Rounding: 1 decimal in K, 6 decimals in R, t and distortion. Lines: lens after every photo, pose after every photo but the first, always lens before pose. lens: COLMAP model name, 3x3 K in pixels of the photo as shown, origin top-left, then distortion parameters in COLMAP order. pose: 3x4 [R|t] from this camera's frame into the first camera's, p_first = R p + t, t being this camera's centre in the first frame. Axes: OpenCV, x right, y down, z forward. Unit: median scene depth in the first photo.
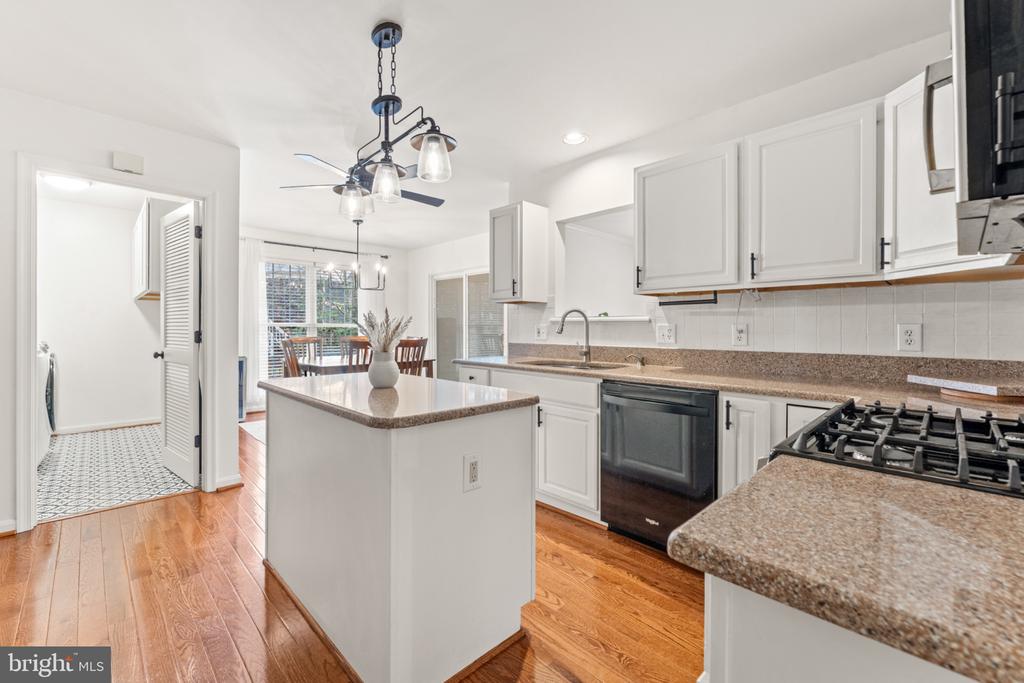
lens RADIAL K [[431.1, 0, 504.6], [0, 431.1, 329.0], [0, 0, 1]] dist [0.000461, 0.000383]
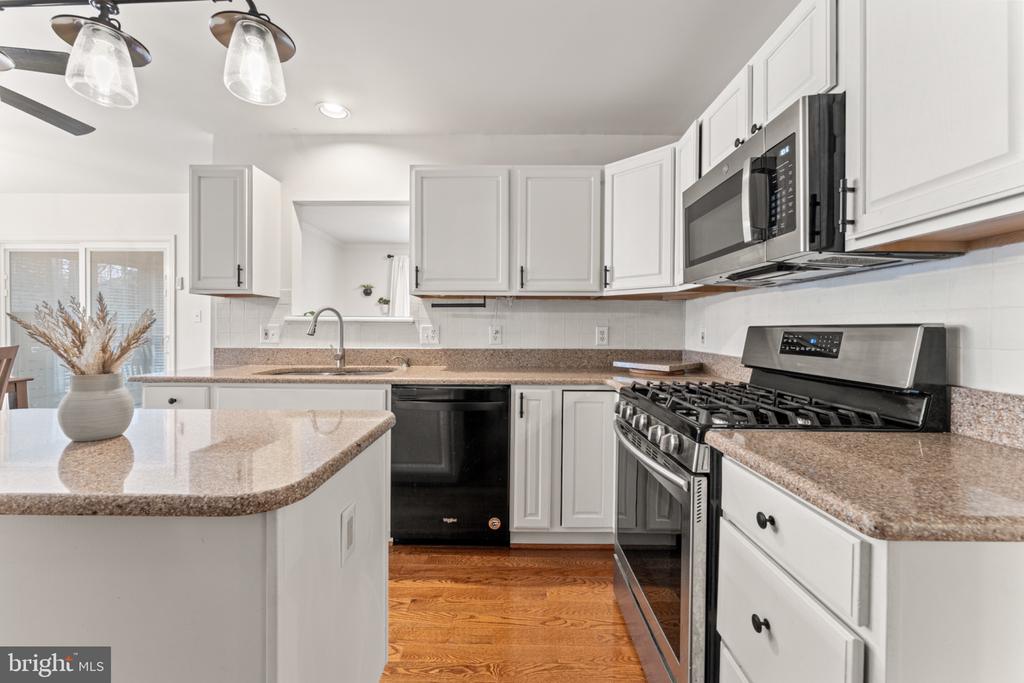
lens RADIAL K [[409.6, 0, 508.6], [0, 409.6, 333.1], [0, 0, 1]] dist [0.004342, -0.000016]
pose [[0.699305, -0.006090, 0.714797, -0.221158], [-0.000452, 0.999960, 0.008961, -0.001643], [-0.714823, -0.006589, 0.699274, 0.203375]]
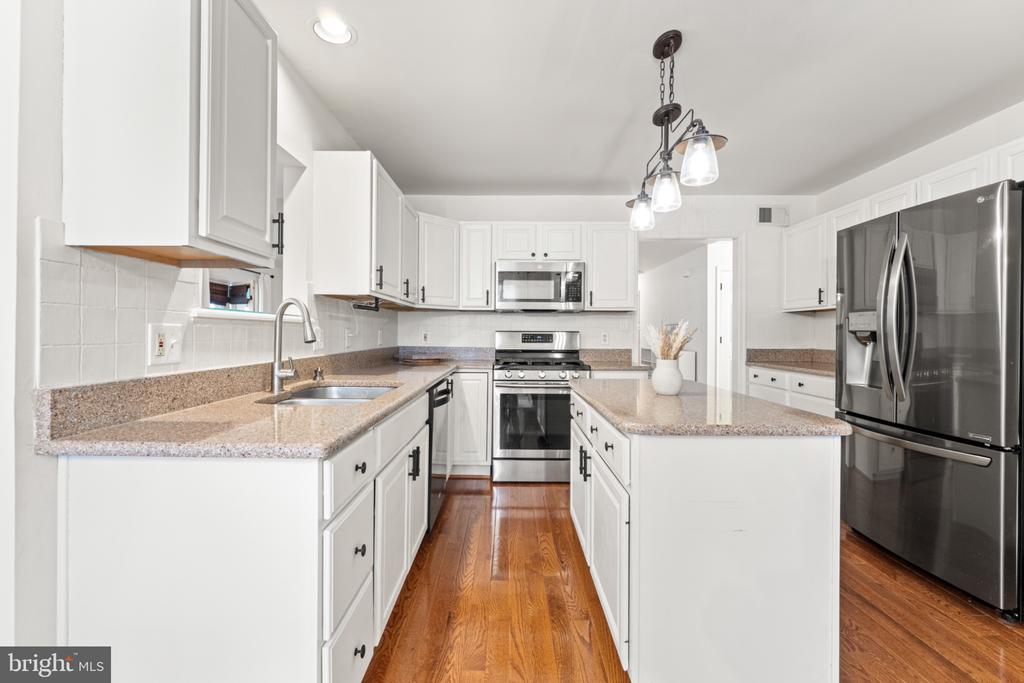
lens RADIAL K [[440.0, 0, 512.5], [0, 440.0, 332.1], [0, 0, 1]] dist [0.002183, 0.000279]
pose [[-0.723512, -0.006158, 0.690284, -0.570720], [-0.005438, 0.999980, 0.003221, -0.008005], [-0.690290, -0.001423, -0.723531, 1.547457]]
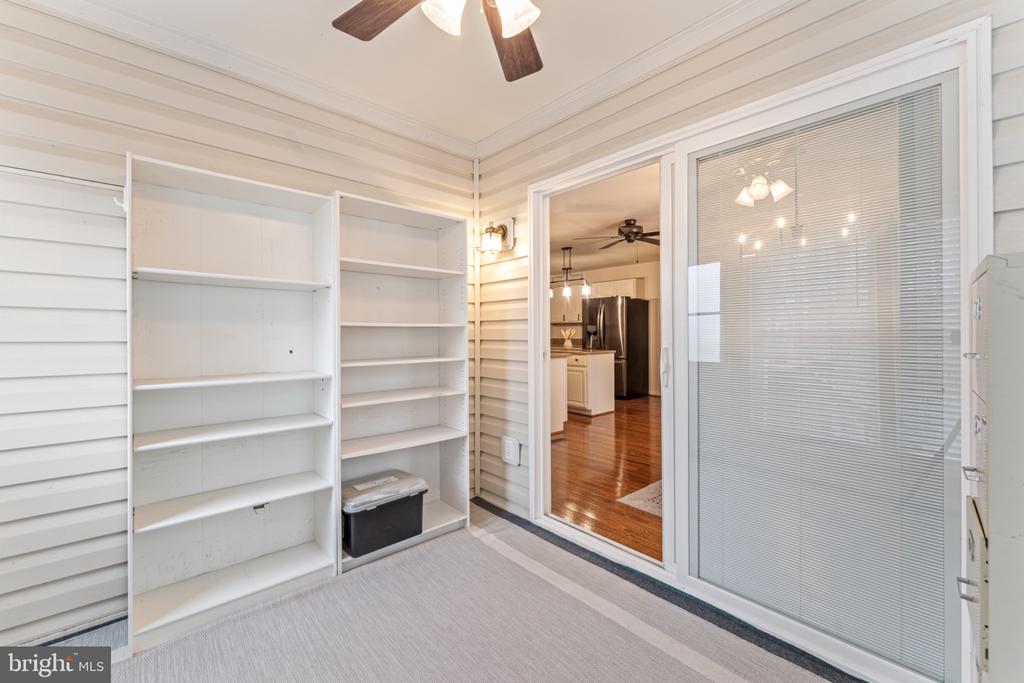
lens RADIAL K [[409.6, 0, 511.0], [0, 409.6, 333.1], [0, 0, 1]] dist [0.004342, -0.000016]
pose [[-0.999752, -0.000994, 0.022269, 0.081843], [-0.000937, 0.999996, 0.002579, -0.005412], [-0.022271, 0.002558, -0.999749, 3.361804]]
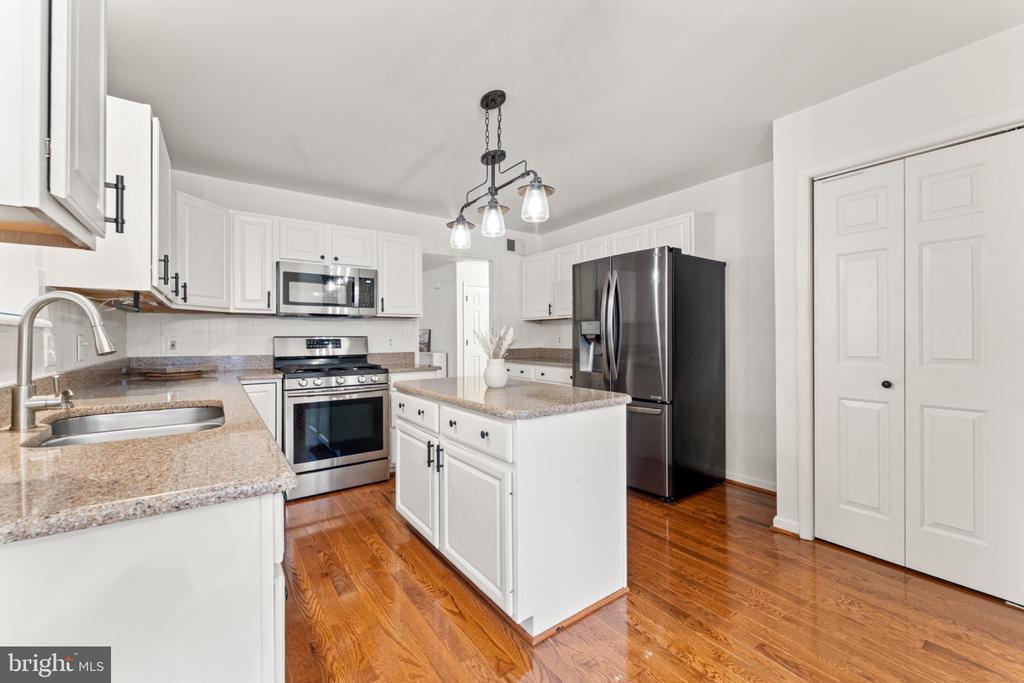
lens RADIAL K [[409.6, 0, 508.6], [0, 409.6, 336.2], [0, 0, 1]] dist [0.004342, -0.000016]
pose [[-0.989947, 0.001719, 0.141431, -0.377069], [0.001932, 0.999997, 0.001373, -0.008512], [-0.141428, 0.001633, -0.989947, 1.668371]]
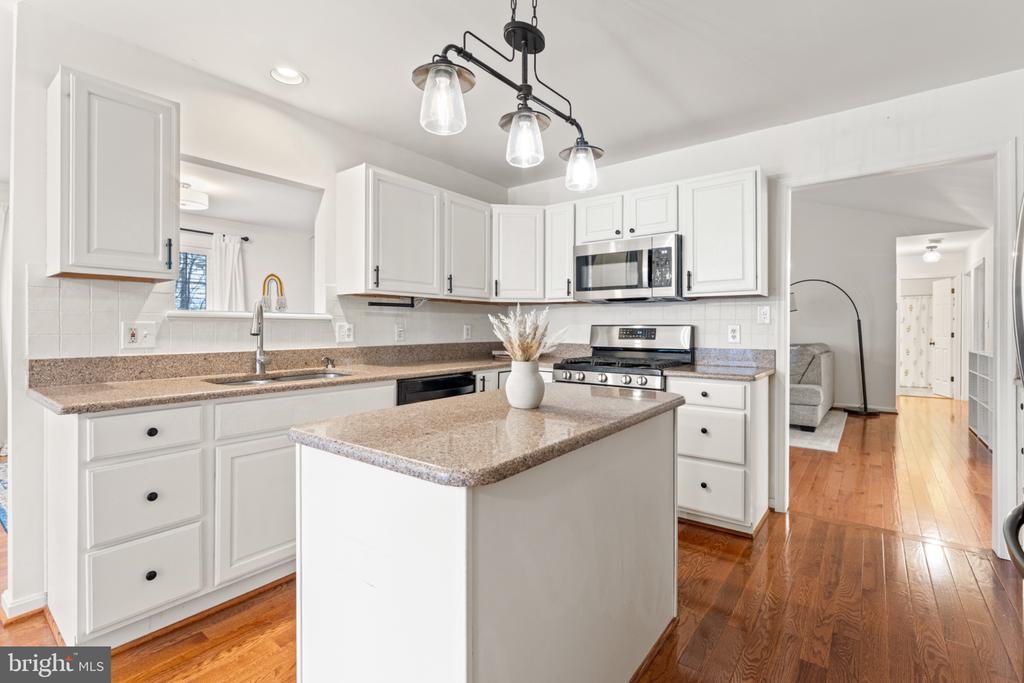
lens RADIAL K [[479.2, 0, 513.2], [0, 479.2, 326.5], [0, 0, 1]] dist [0.013319, -0.000663]
pose [[-0.152658, -0.000900, 0.988279, -0.880515], [0.001579, 0.999998, 0.001155, -0.005016], [-0.988278, 0.001737, -0.152657, 0.892658]]
